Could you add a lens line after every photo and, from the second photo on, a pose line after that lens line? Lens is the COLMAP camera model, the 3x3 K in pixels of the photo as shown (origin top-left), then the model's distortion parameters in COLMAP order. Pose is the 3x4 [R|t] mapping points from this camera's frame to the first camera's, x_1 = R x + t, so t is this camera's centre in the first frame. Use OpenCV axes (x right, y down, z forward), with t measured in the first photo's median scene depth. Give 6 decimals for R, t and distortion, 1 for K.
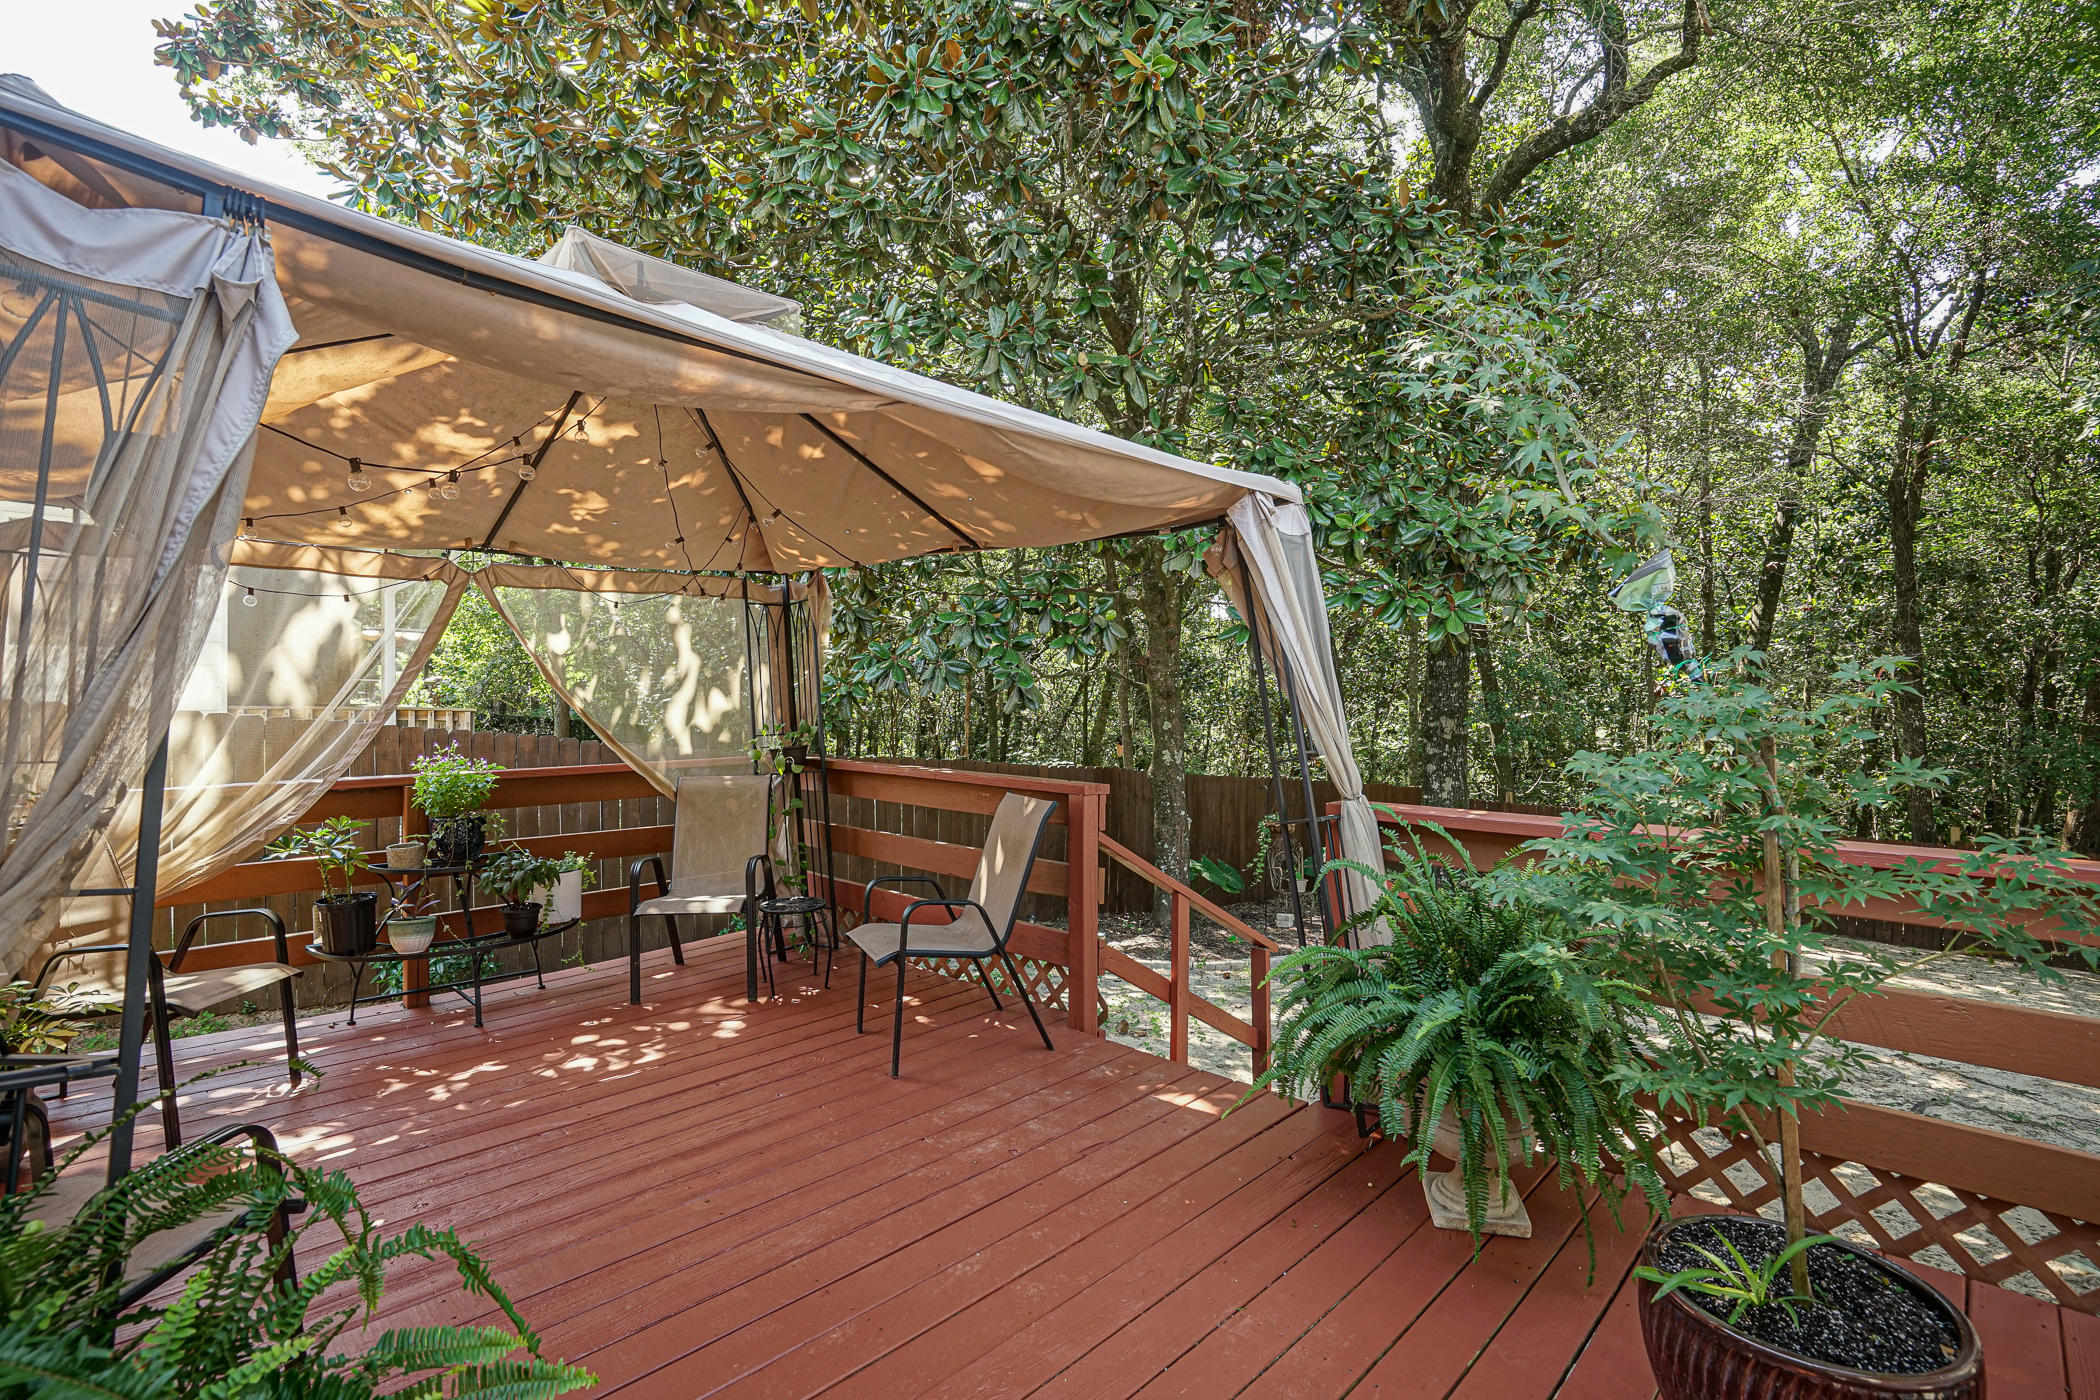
lens RADIAL K [[956.7, 0, 1050.0], [0, 956.7, 700.0], [0, 0, 1]] dist [-0.031391, 0.008999]
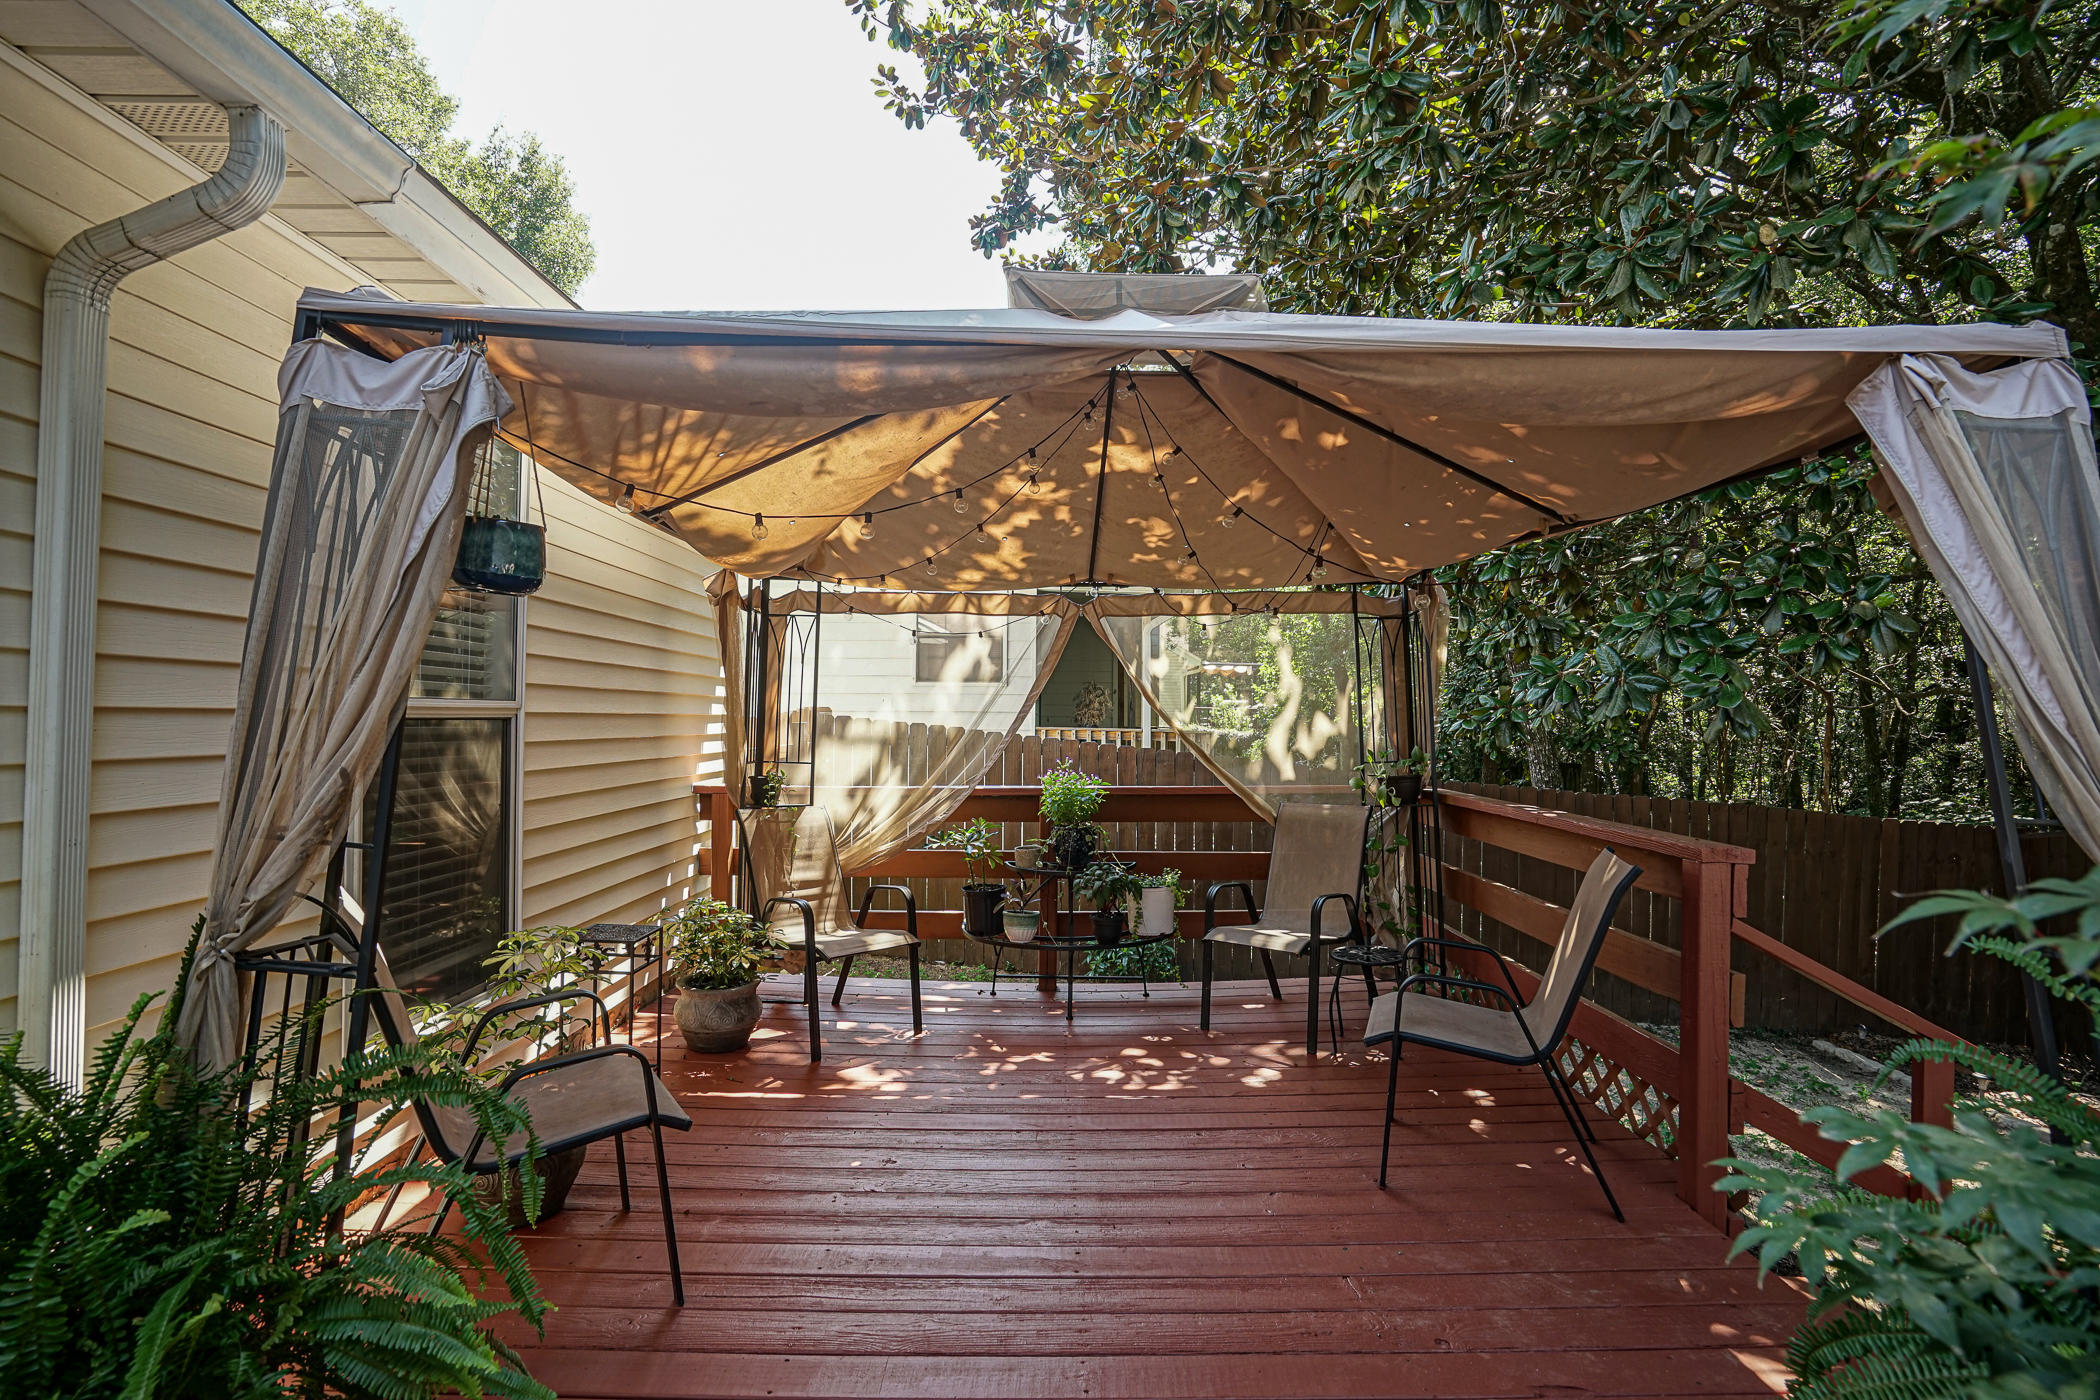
lens RADIAL K [[979.3, 0, 1050.0], [0, 979.3, 700.0], [0, 0, 1]] dist [-0.062942, 0.030552]
pose [[0.711878, -0.011192, -0.702214, 0.184316], [-0.008055, 0.999677, -0.024098, 0.003734], [0.702257, 0.022811, 0.711558, 0.180420]]
